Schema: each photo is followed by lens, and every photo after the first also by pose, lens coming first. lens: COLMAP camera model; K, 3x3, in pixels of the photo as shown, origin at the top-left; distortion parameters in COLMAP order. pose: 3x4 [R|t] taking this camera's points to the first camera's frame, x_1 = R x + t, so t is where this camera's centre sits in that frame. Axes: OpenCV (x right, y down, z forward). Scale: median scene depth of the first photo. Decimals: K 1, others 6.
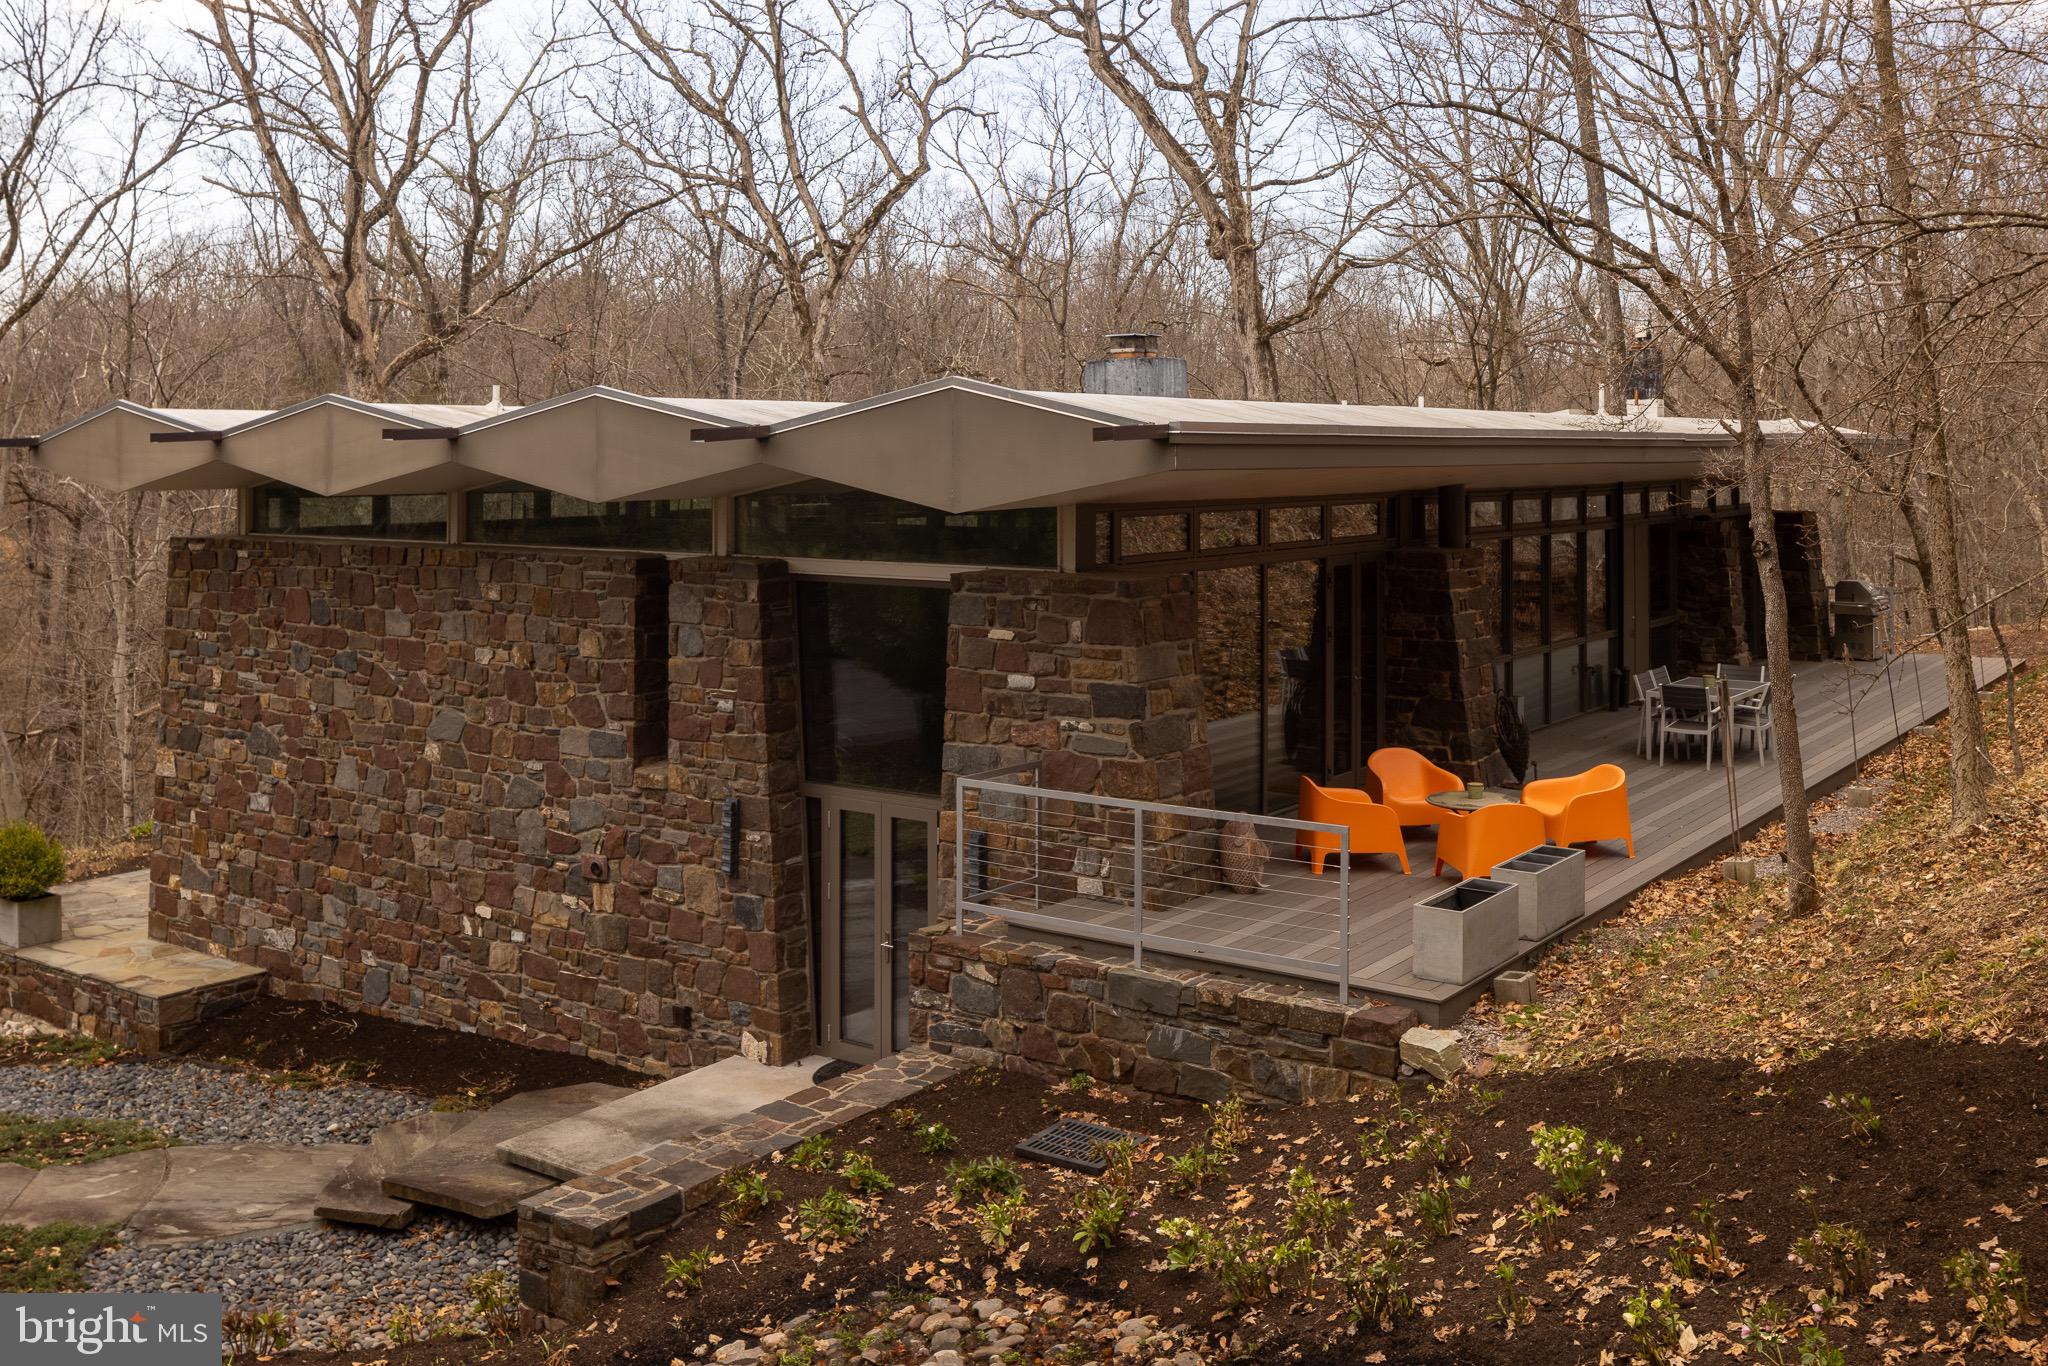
lens RADIAL K [[1970.2, 0, 1017.5], [0, 1970.2, 443.3], [0, 0, 1]] dist [-0.018573, -0.023234]
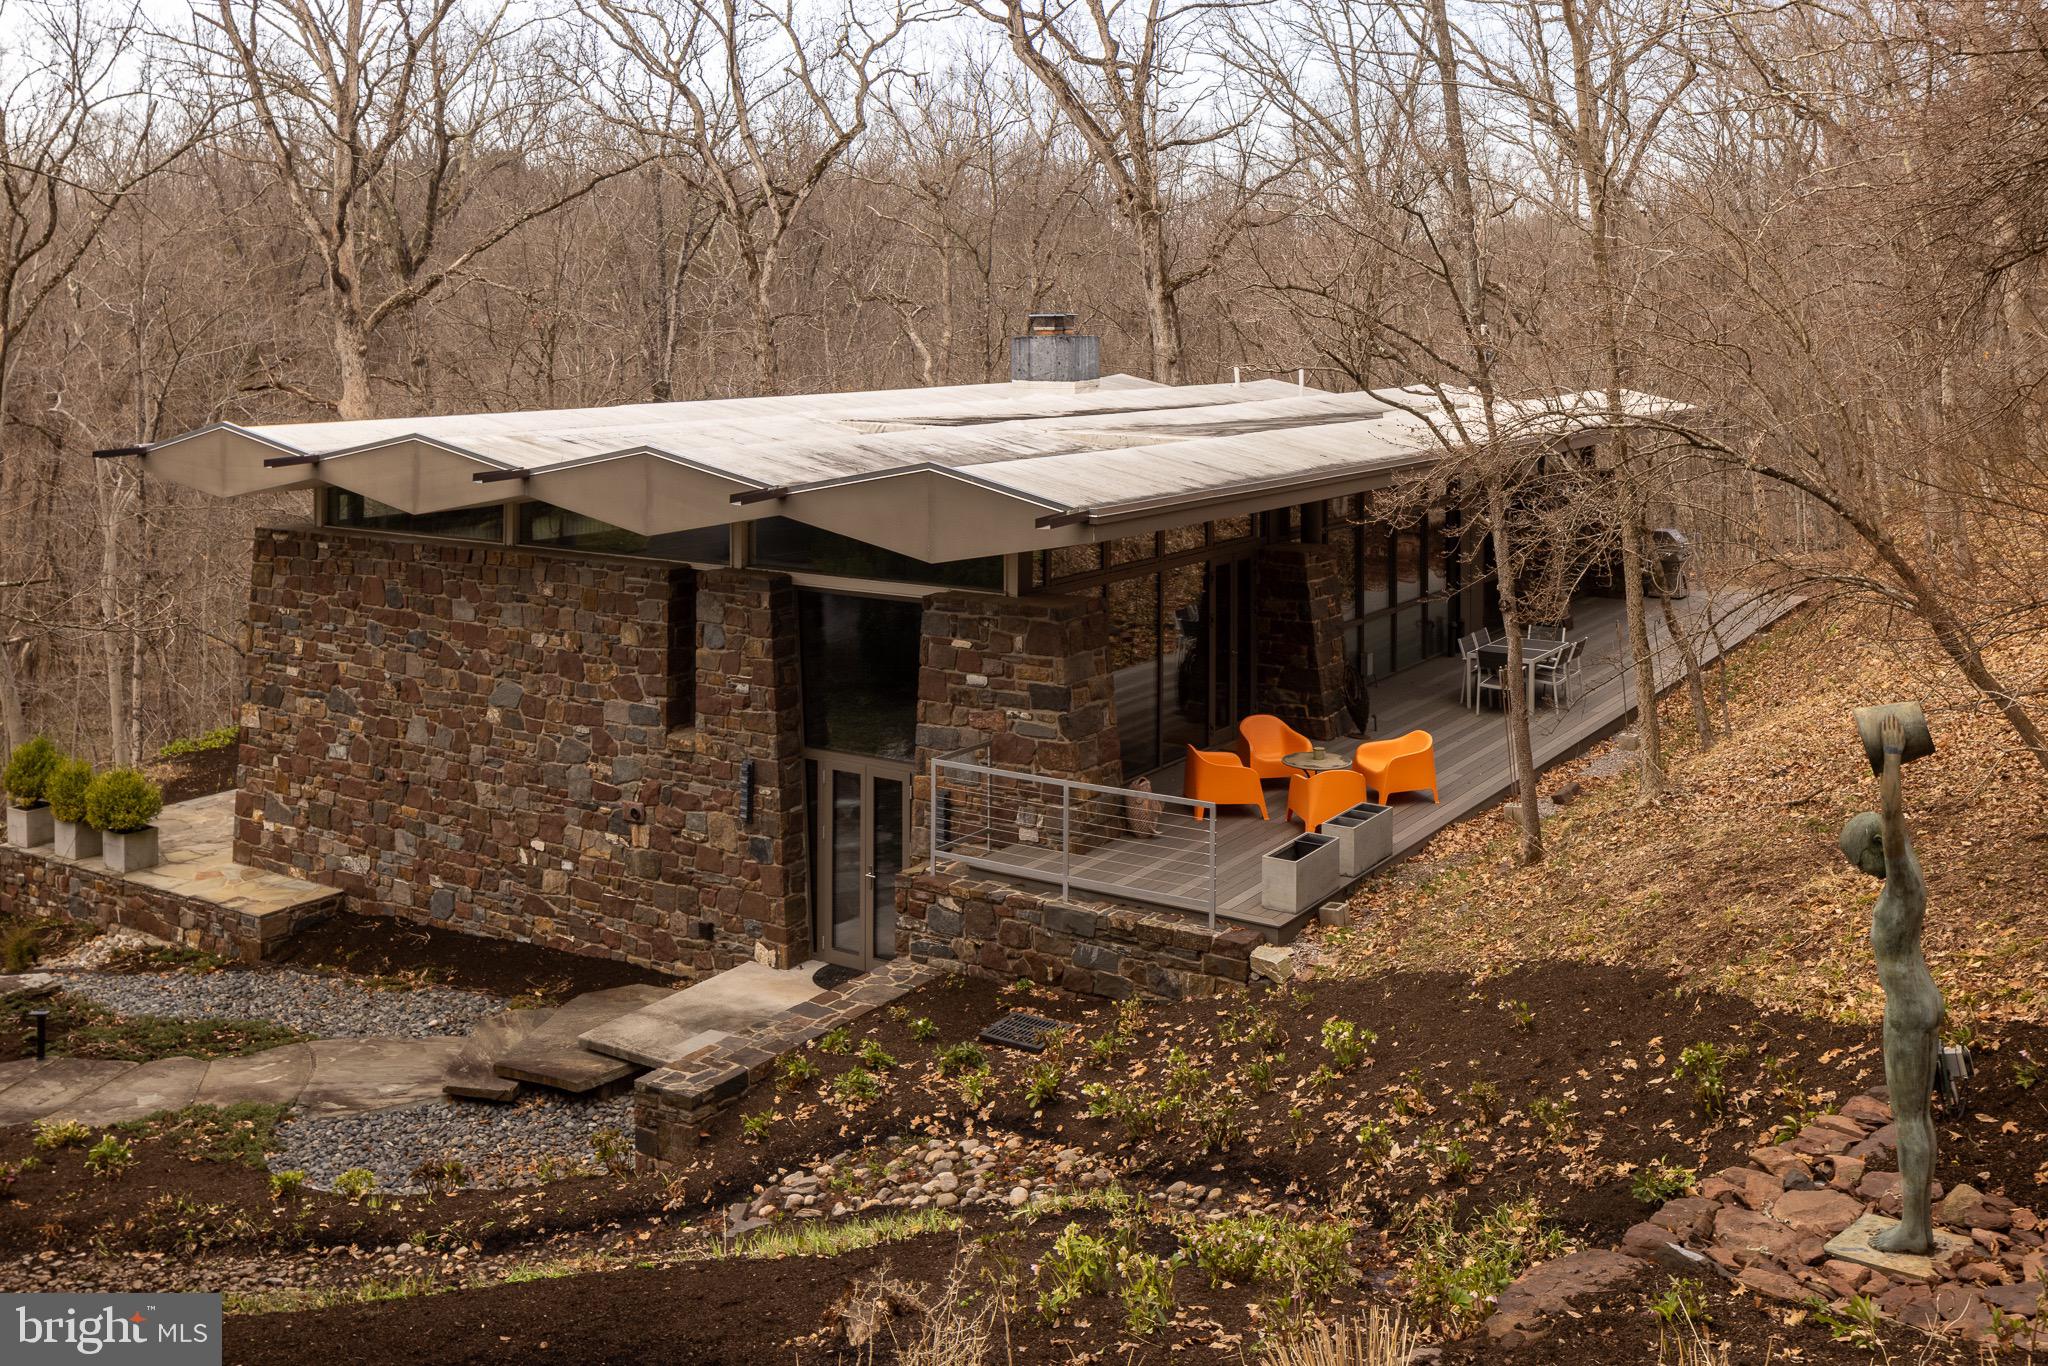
lens RADIAL K [[1980.3, 0, 1030.6], [0, 1980.3, 290.5], [0, 0, 1]] dist [-0.014549, -0.015163]
pose [[0.998638, 0.003585, 0.052059, -0.032158], [-0.003306, 0.999980, -0.005440, -0.133982], [-0.052078, 0.005261, 0.998629, -0.335607]]
